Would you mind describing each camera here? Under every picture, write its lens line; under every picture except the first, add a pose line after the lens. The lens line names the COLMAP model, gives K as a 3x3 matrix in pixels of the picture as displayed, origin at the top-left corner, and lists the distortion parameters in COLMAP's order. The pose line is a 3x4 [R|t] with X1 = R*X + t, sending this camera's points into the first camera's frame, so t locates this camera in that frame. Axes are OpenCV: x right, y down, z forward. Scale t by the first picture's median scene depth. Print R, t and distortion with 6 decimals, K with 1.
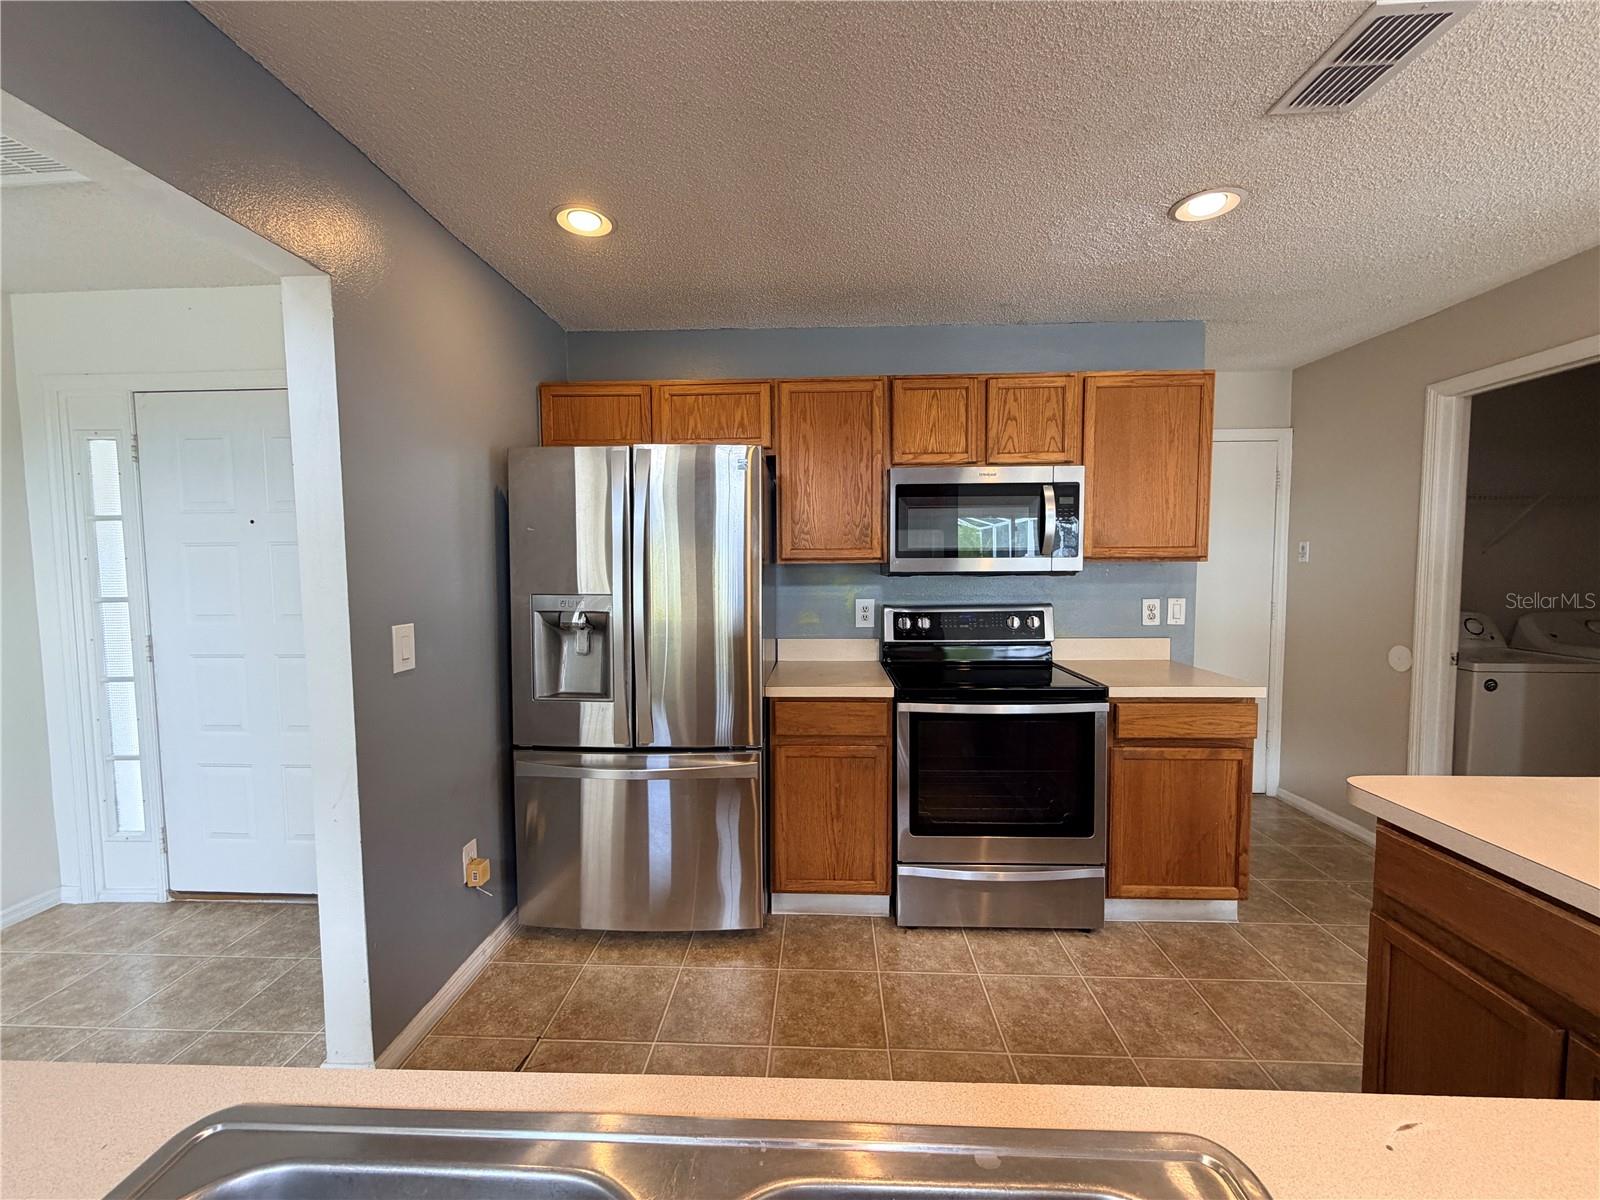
lens RADIAL K [[638.3, 0, 802.9], [0, 638.3, 599.6], [0, 0, 1]] dist [0.001328, -0.000092]
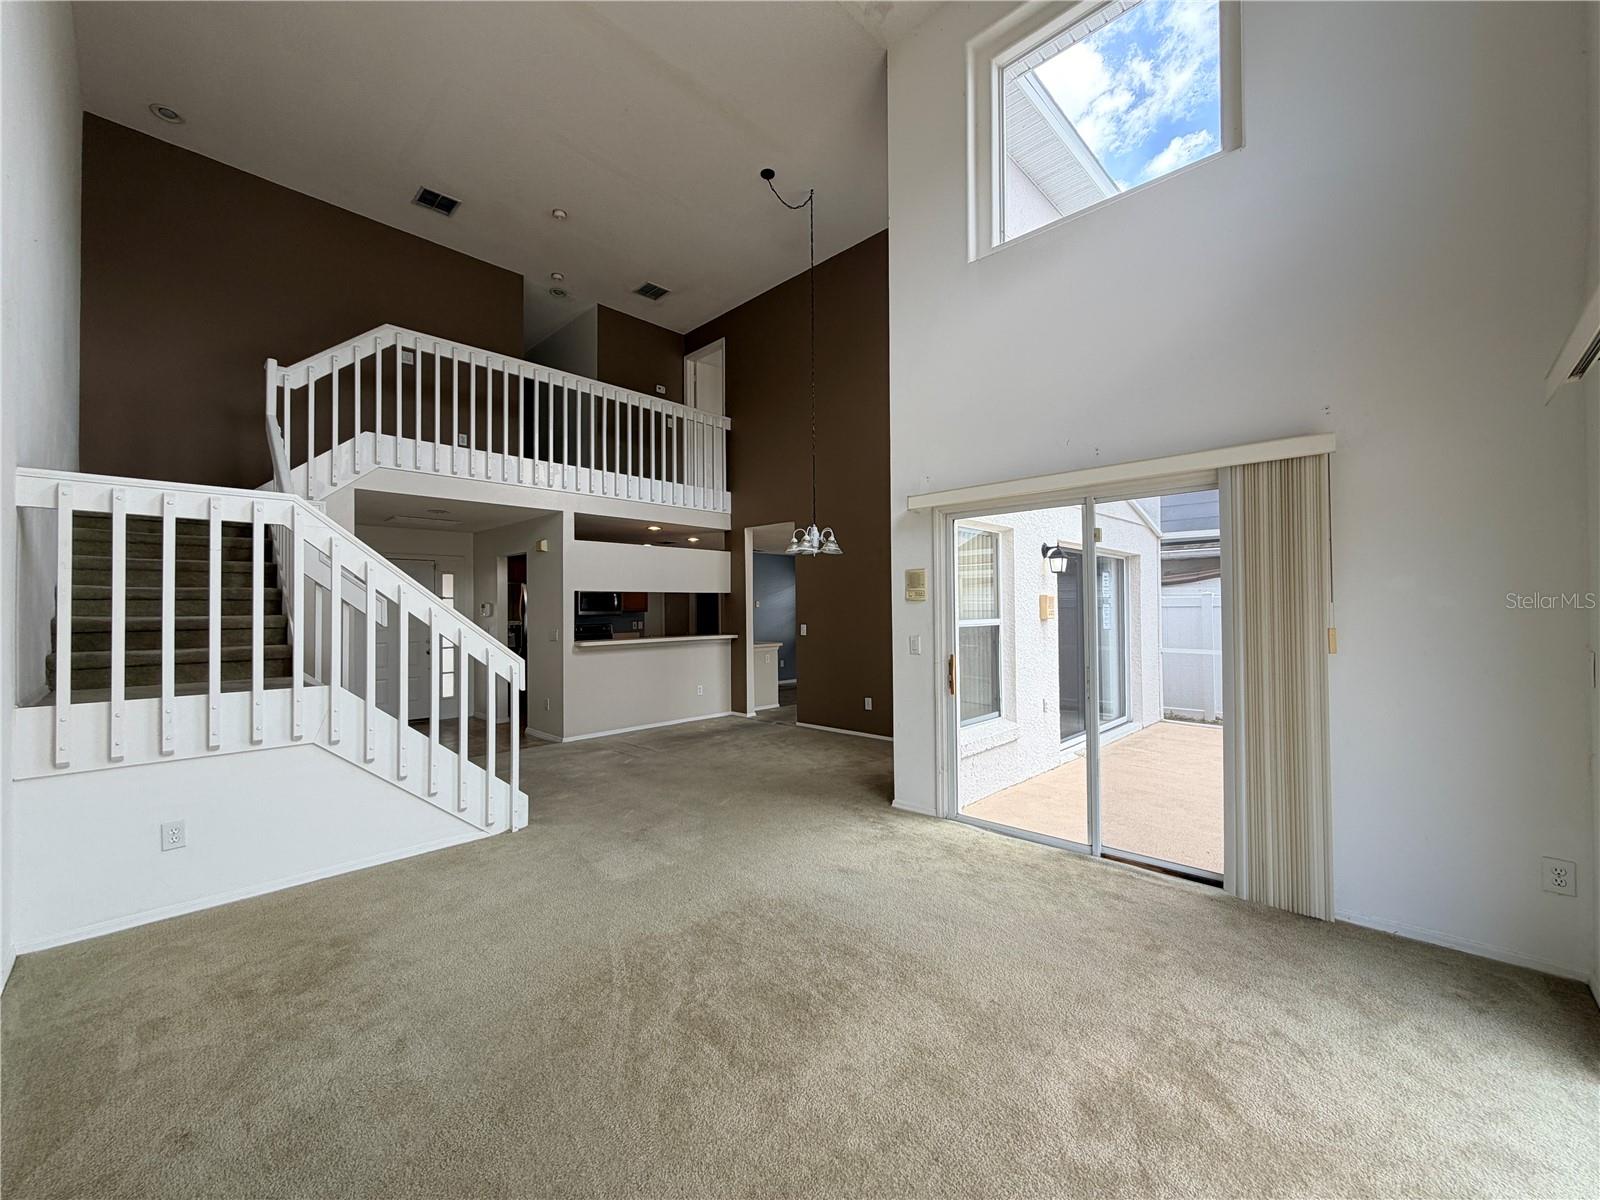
lens RADIAL K [[638.3, 0, 798.4], [0, 638.3, 601.6], [0, 0, 1]] dist [0.001328, -0.000092]
pose [[0.664671, 0.011171, 0.747053, -1.907898], [0.046037, 0.997376, -0.055874, 0.158336], [-0.745717, 0.071530, 0.662412, -2.610155]]
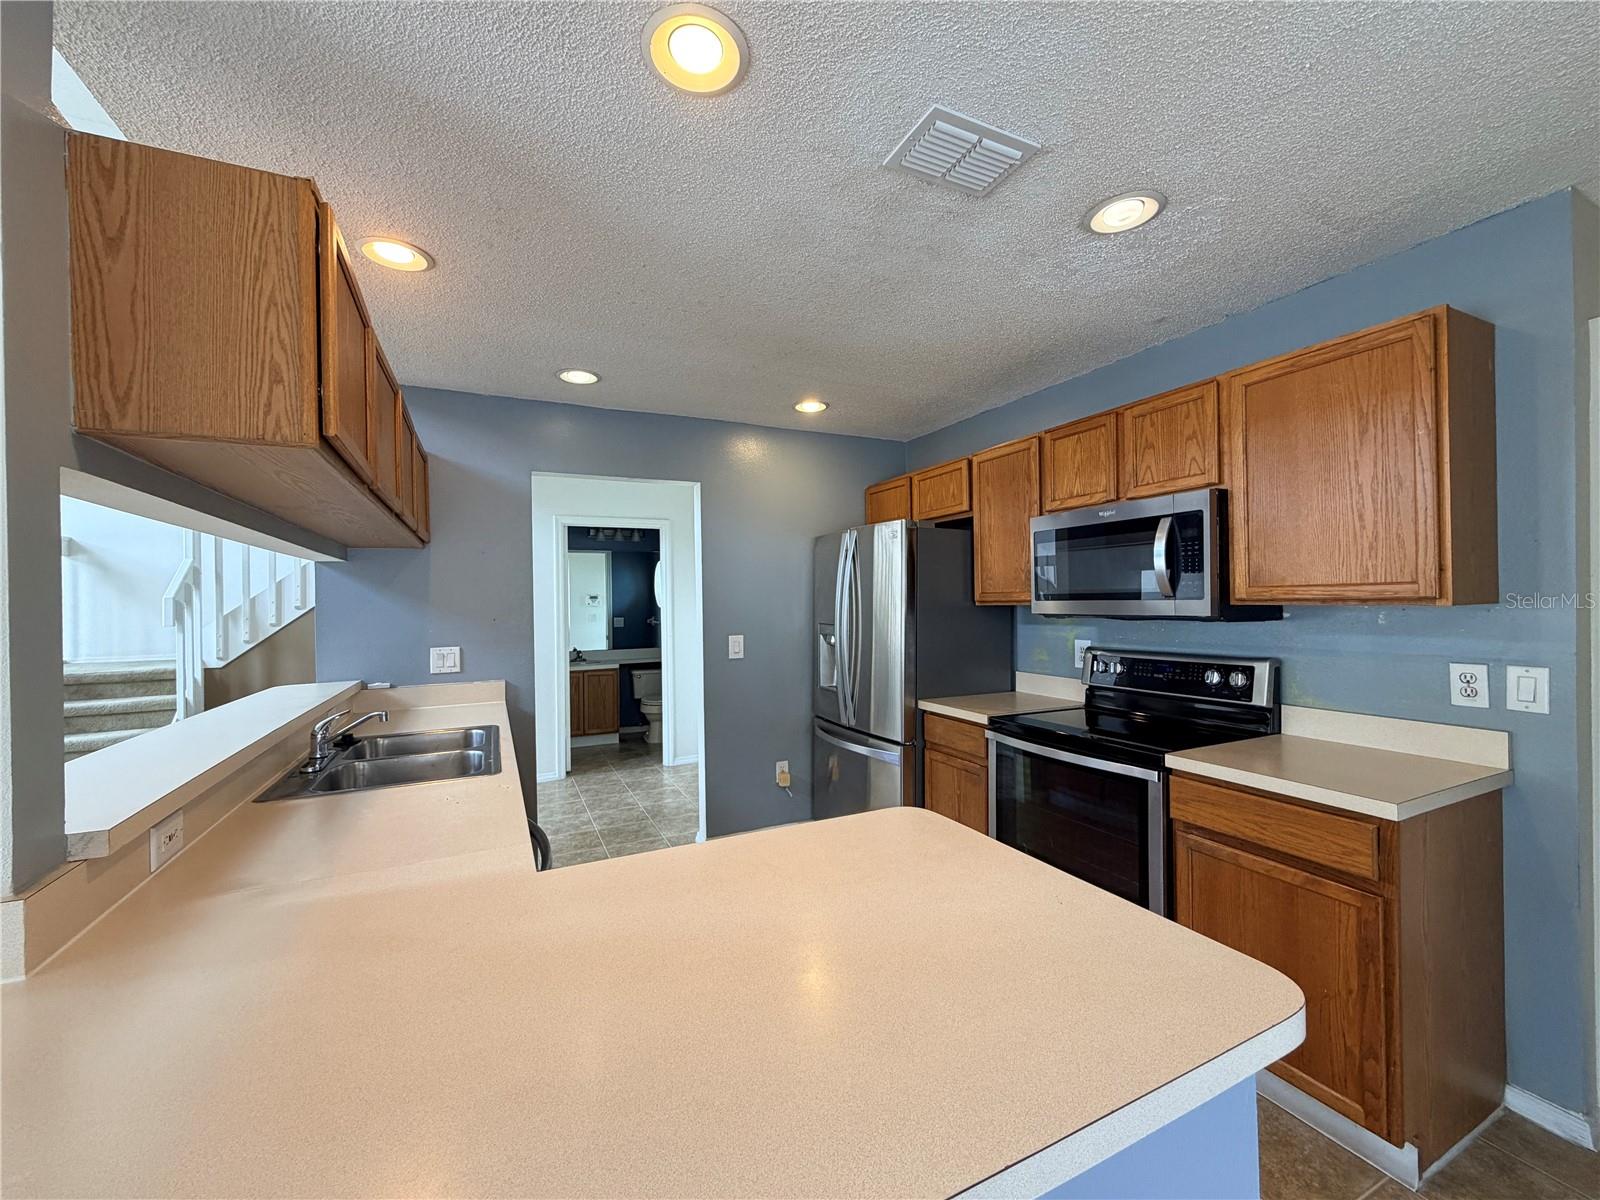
lens RADIAL K [[638.3, 0, 796.3], [0, 638.3, 601.2], [0, 0, 1]] dist [0.001328, -0.000092]
pose [[0.469391, -0.000526, -0.882990, 0.912711], [-0.043529, 0.998770, -0.023735, -0.022025], [0.881917, 0.049577, 0.468791, 0.149429]]
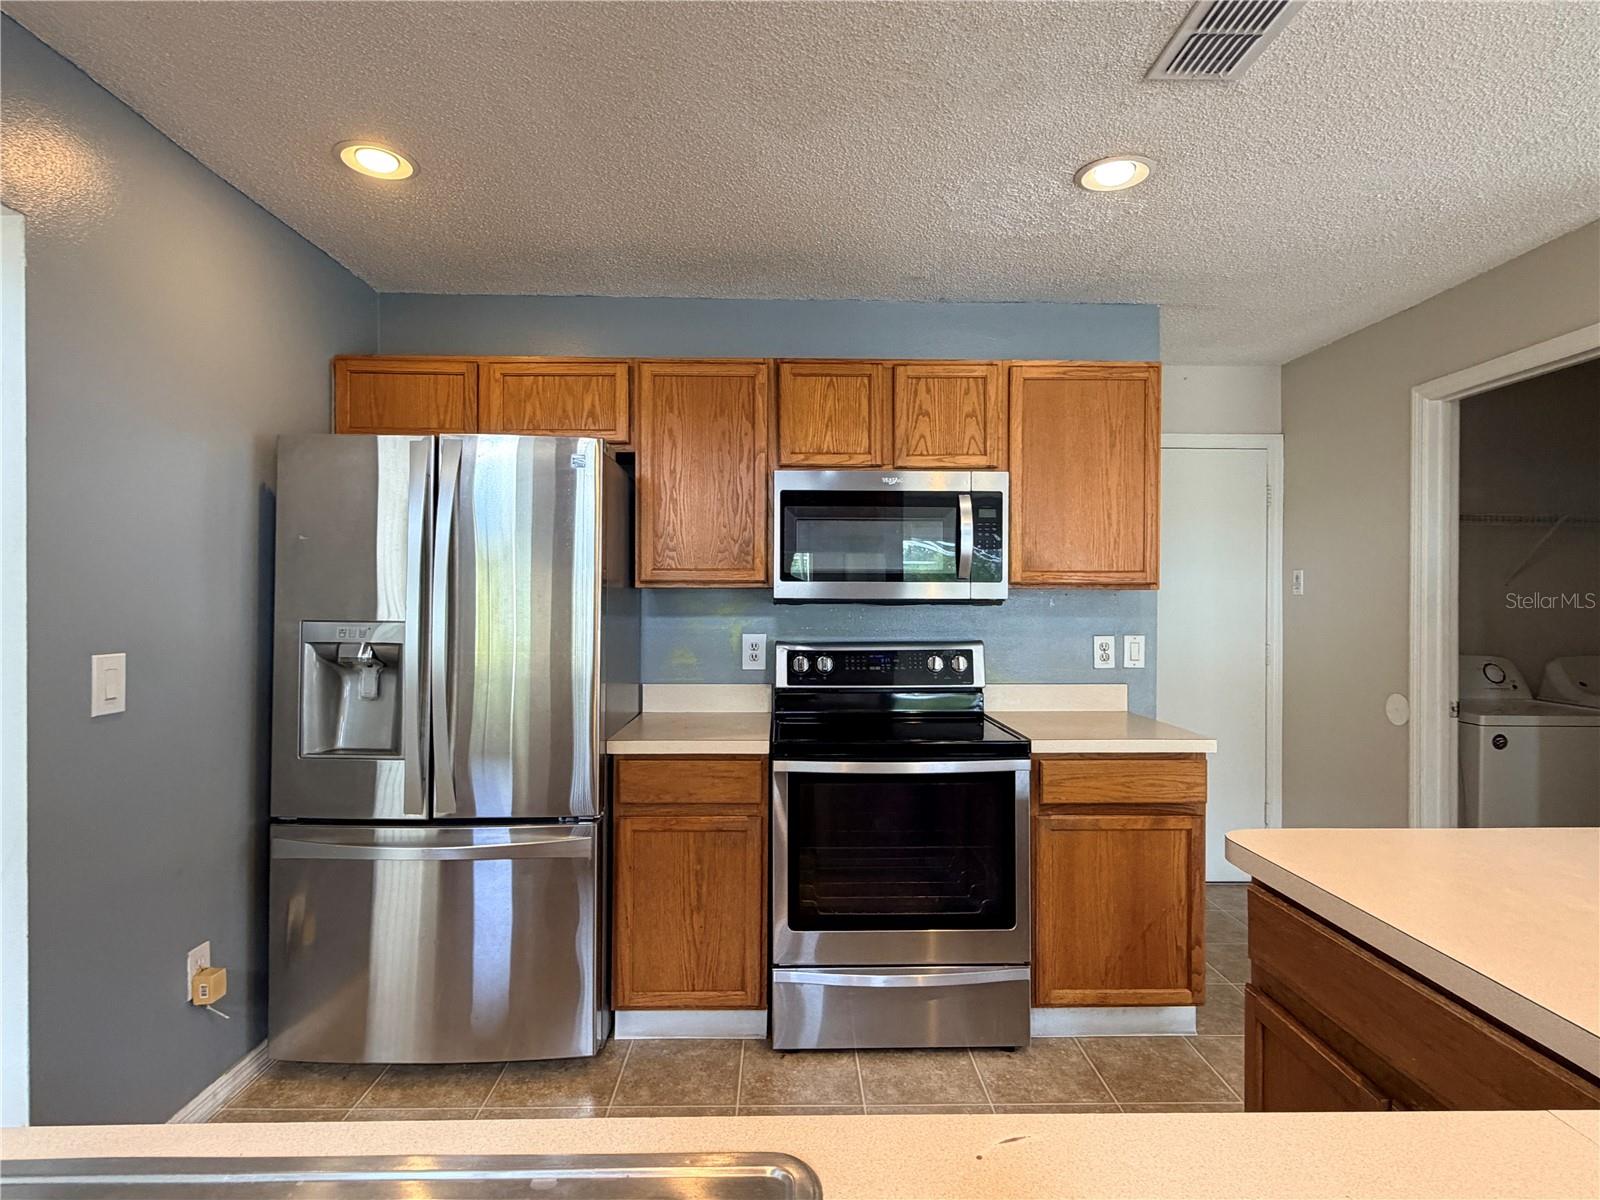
lens RADIAL K [[838.3, 0, 804.3], [0, 838.3, 600.3], [0, 0, 1]] dist [0.003533, -0.000710]
pose [[0.998059, 0.009340, 0.061568, 0.111956], [-0.005808, 0.998340, -0.057304, 0.019798], [-0.062002, 0.056836, 0.996456, -0.054642]]
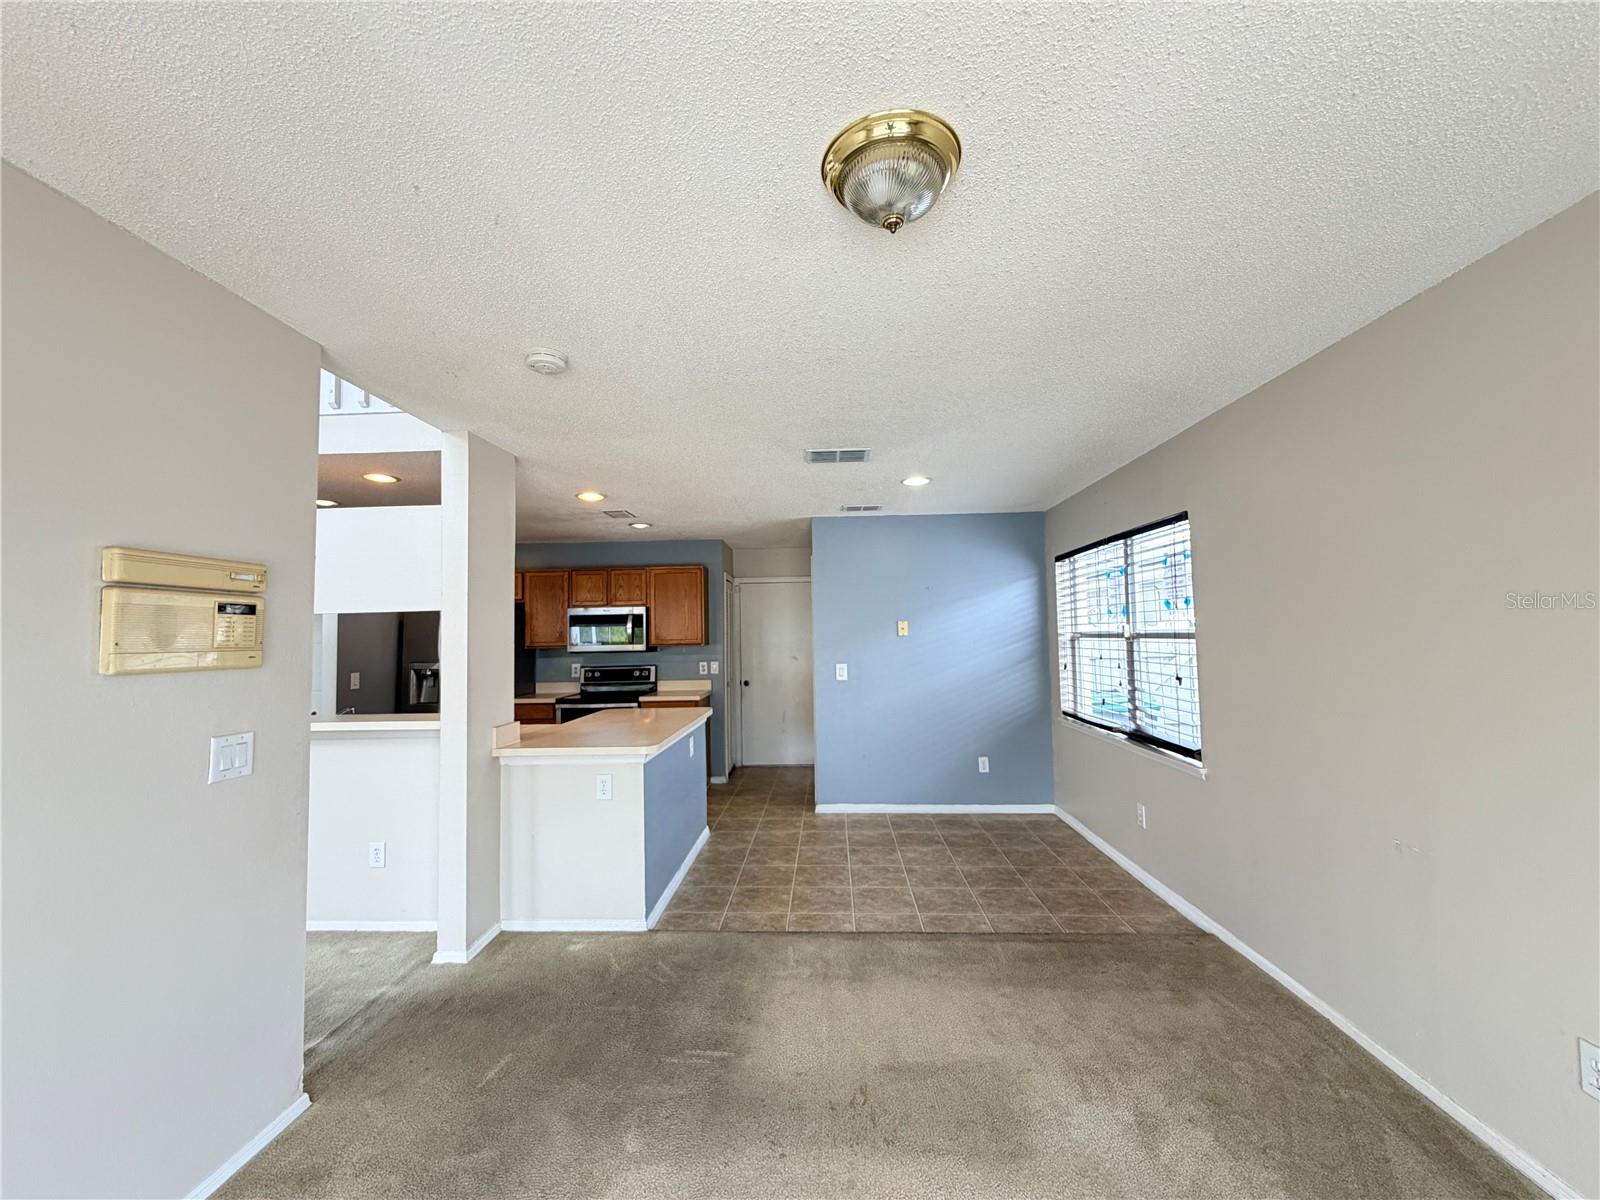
lens RADIAL K [[638.3, 0, 800.4], [0, 638.3, 596.5], [0, 0, 1]] dist [0.001328, -0.000092]
pose [[0.999890, -0.014099, -0.004607, 1.035432], [0.013430, 0.992411, -0.122231, 0.055761], [0.006296, 0.122156, 0.992491, -1.400601]]
